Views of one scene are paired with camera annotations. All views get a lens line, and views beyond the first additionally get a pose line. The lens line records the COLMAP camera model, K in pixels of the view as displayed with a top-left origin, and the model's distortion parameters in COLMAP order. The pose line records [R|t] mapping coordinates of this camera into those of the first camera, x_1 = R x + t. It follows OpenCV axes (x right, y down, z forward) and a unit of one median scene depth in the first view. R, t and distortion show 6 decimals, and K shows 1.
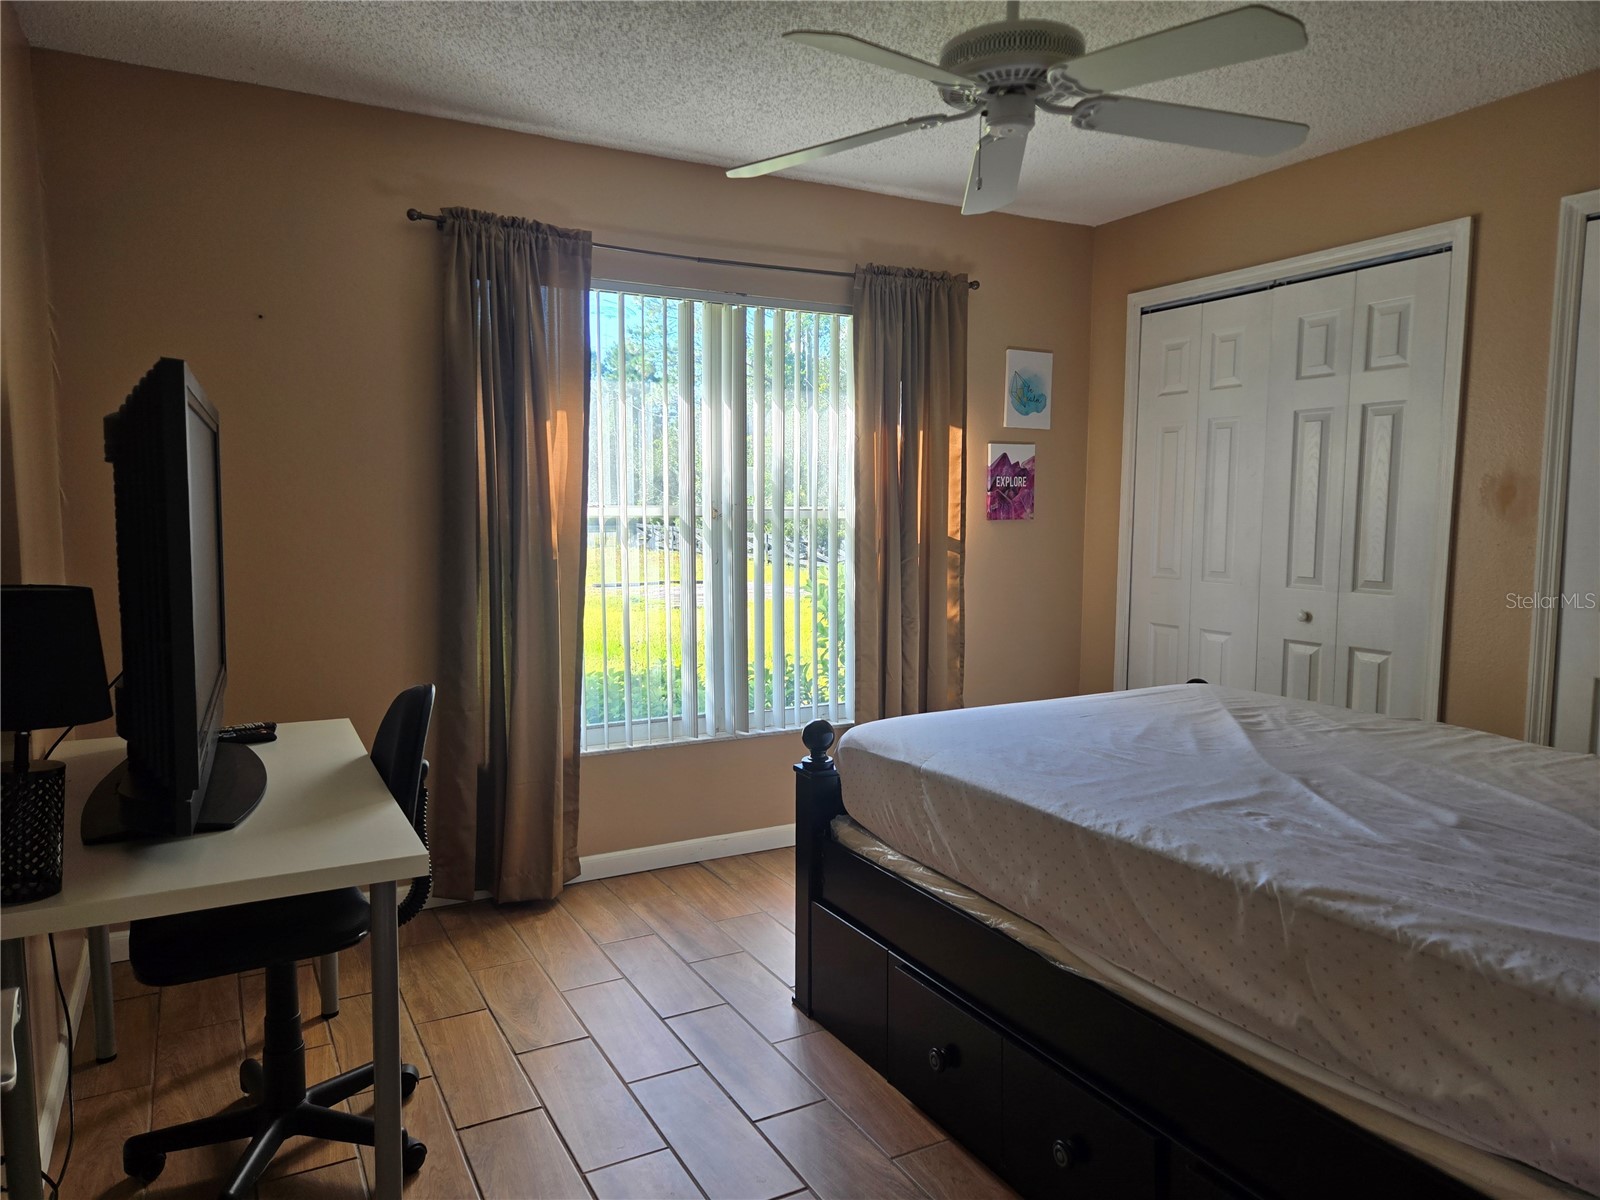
lens RADIAL K [[1085.2, 0, 804.8], [0, 1085.2, 601.5], [0, 0, 1]] dist [0.092414, -0.073125]
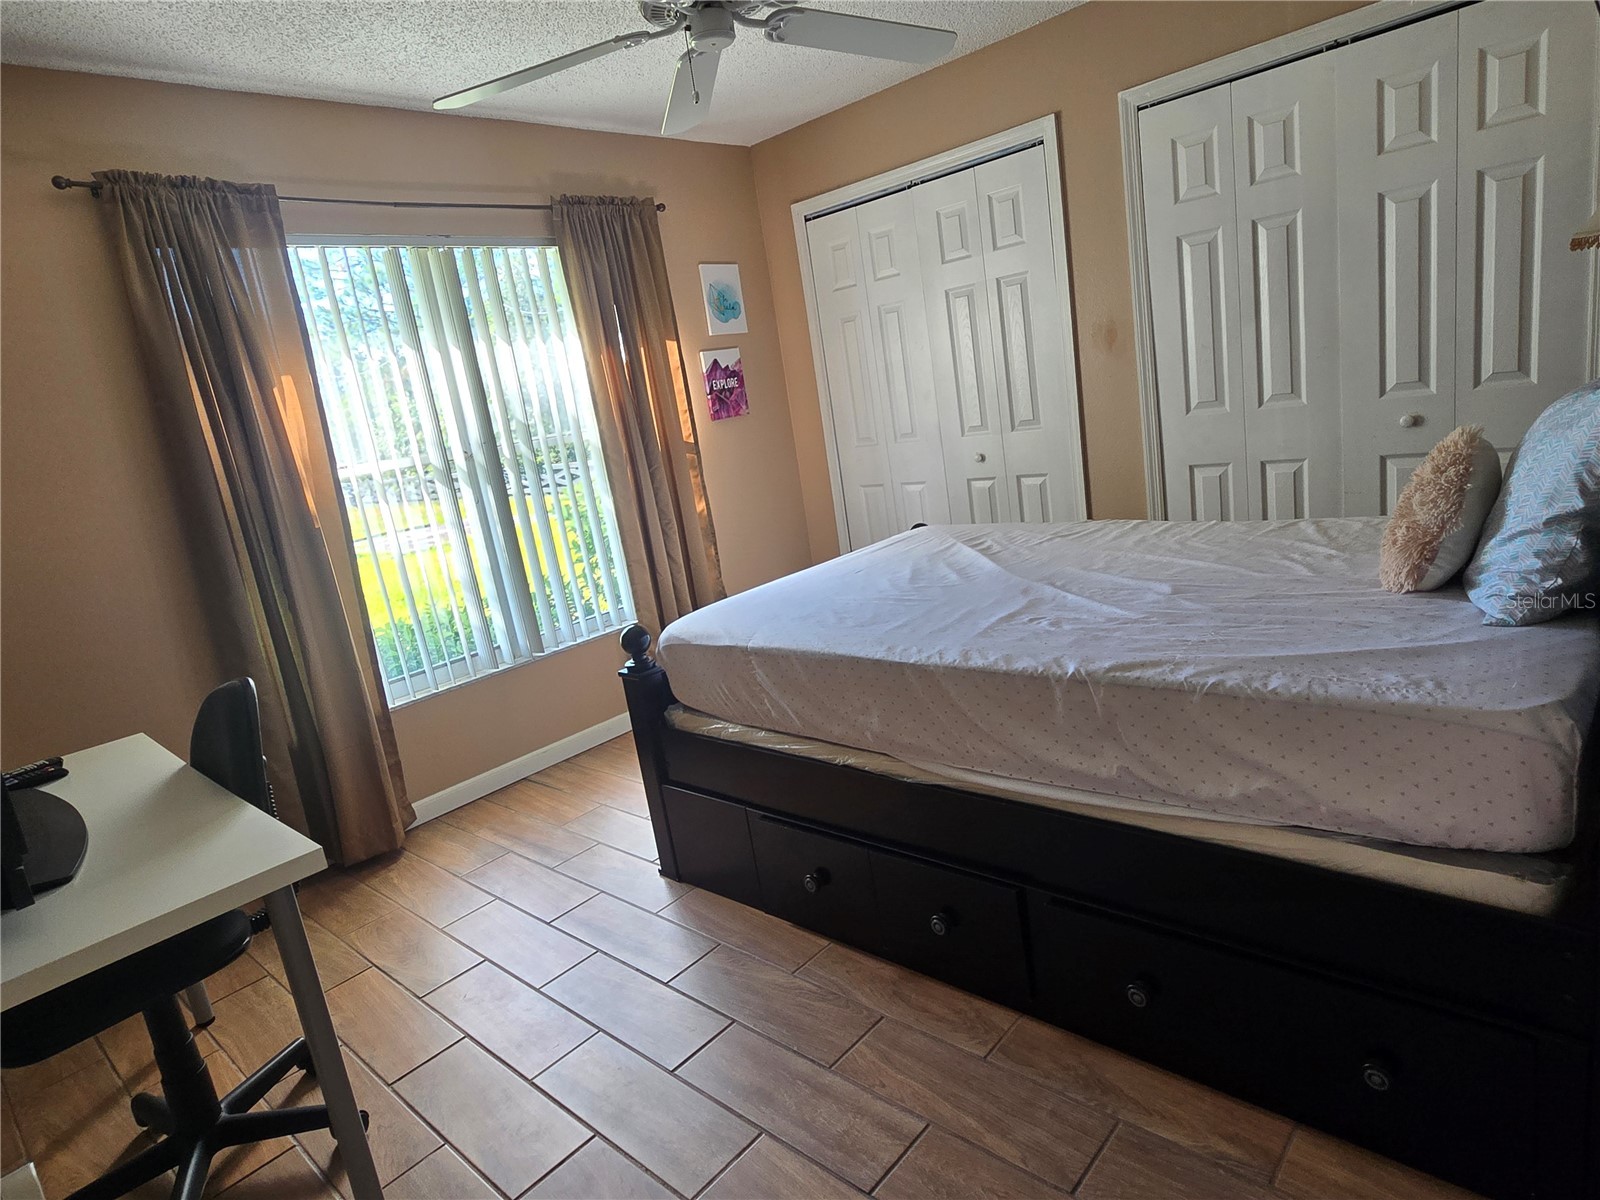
lens RADIAL K [[926.5, 0, 801.4], [0, 926.5, 597.3], [0, 0, 1]] dist [0.006157, 0.000854]
pose [[0.934821, -0.213617, 0.283687, -0.077035], [0.182762, 0.974333, 0.131430, -0.008364], [-0.304481, -0.071016, 0.949867, 0.067321]]
